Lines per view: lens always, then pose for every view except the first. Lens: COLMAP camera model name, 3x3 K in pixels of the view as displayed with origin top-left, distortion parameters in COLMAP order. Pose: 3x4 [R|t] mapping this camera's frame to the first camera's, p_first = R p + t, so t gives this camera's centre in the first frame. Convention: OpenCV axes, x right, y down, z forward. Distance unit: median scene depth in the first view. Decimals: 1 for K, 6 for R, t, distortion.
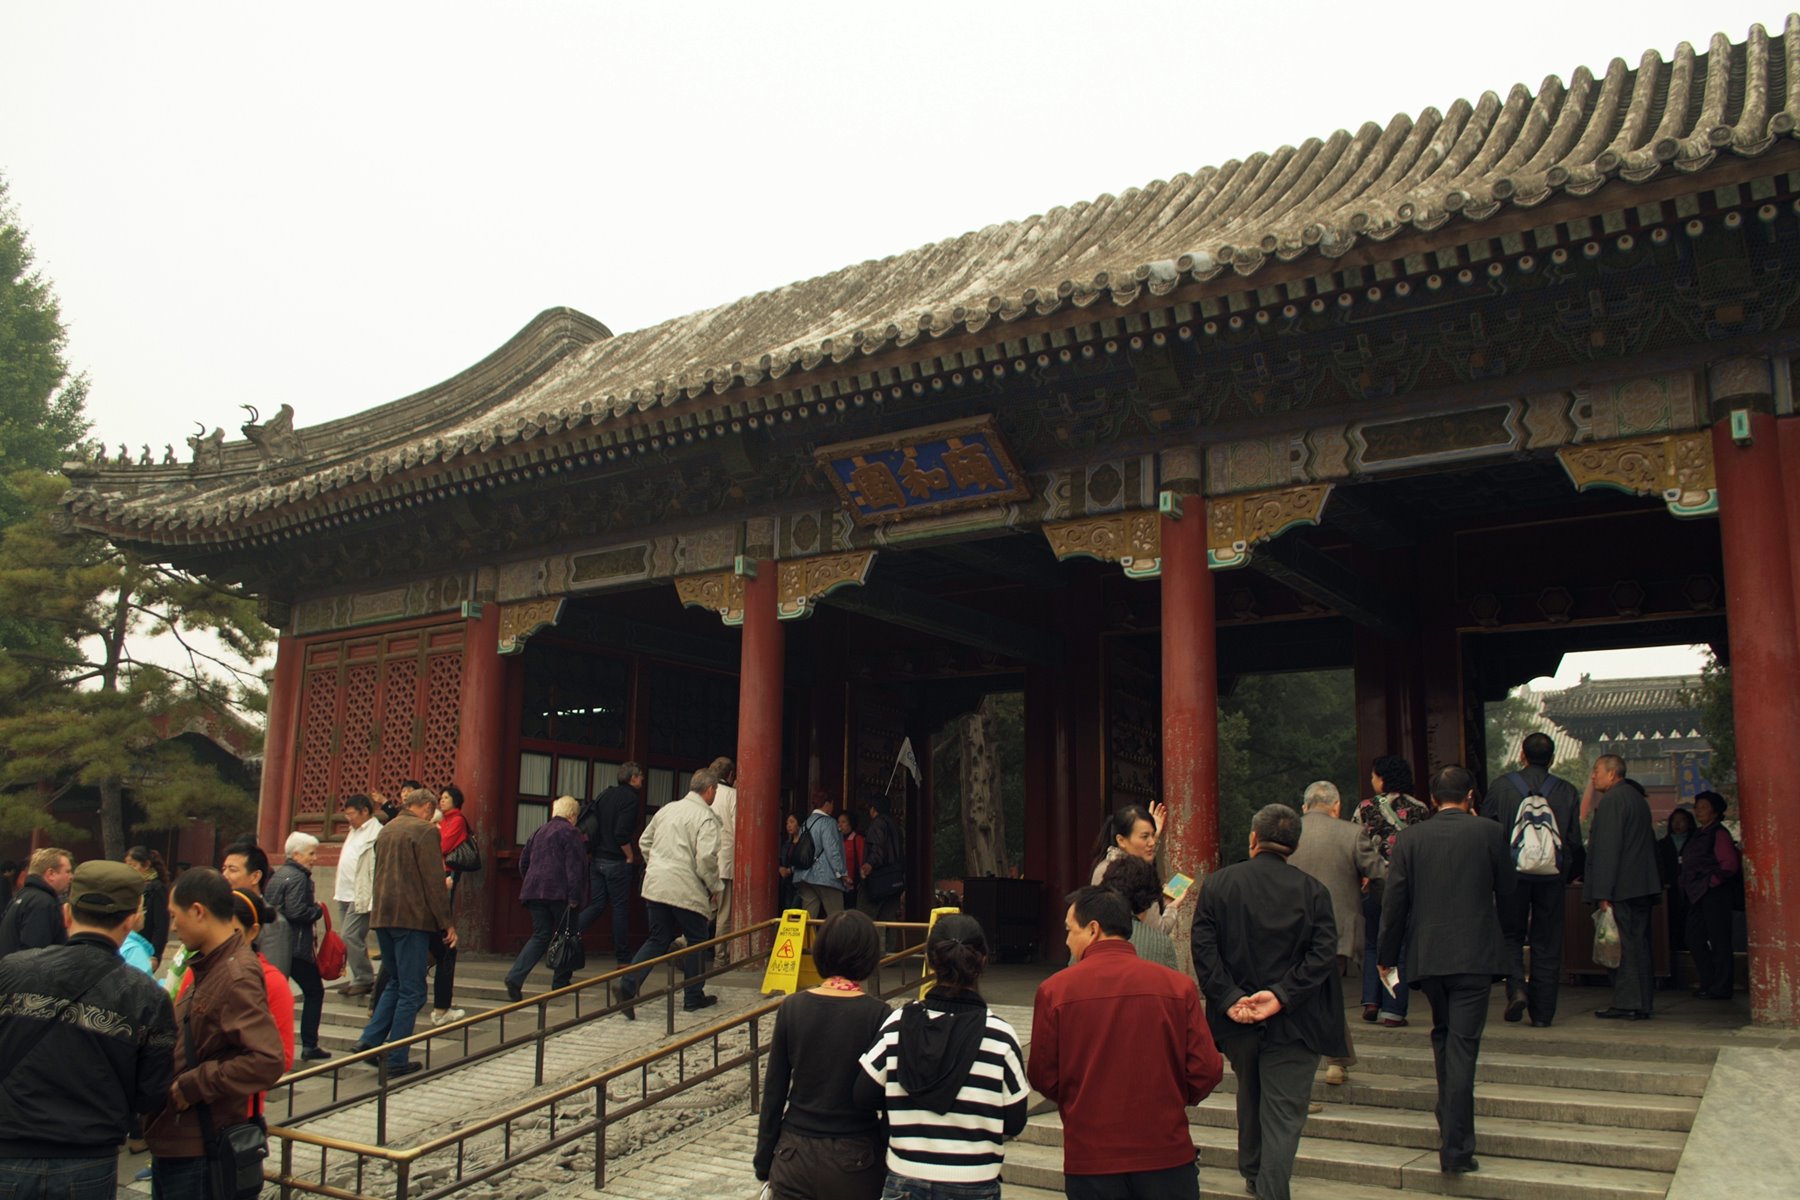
lens RADIAL K [[1474.4, 0, 885.3], [0, 1474.4, 711.0], [0, 0, 1]] dist [-0.100825, 0.023637]
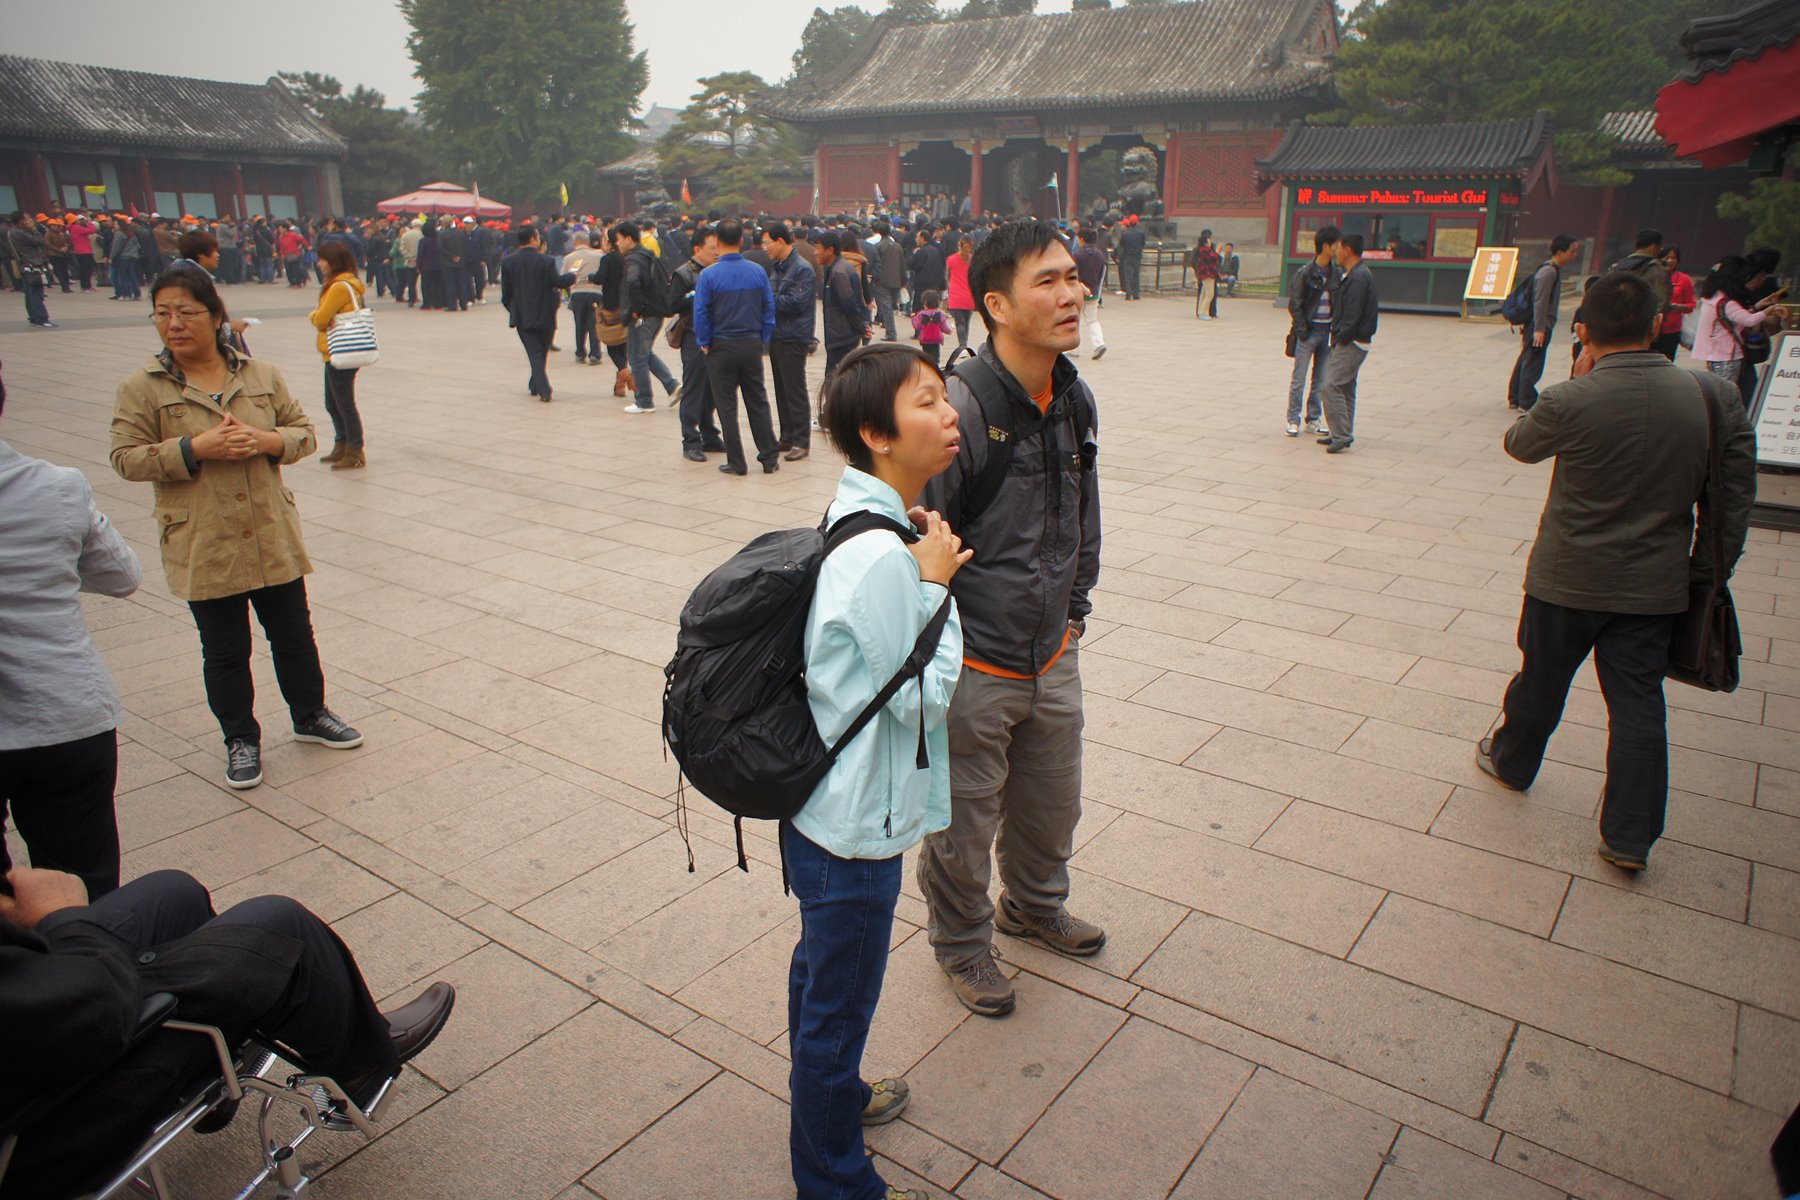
lens RADIAL K [[1222.1, 0, 901.4], [0, 1222.1, 598.6], [0, 0, 1]] dist [-0.043338, -0.001101]
pose [[0.999874, -0.015576, 0.003085, -0.345272], [0.012861, 0.908372, 0.417966, -0.377148], [-0.009312, -0.417874, 0.908457, -2.814462]]
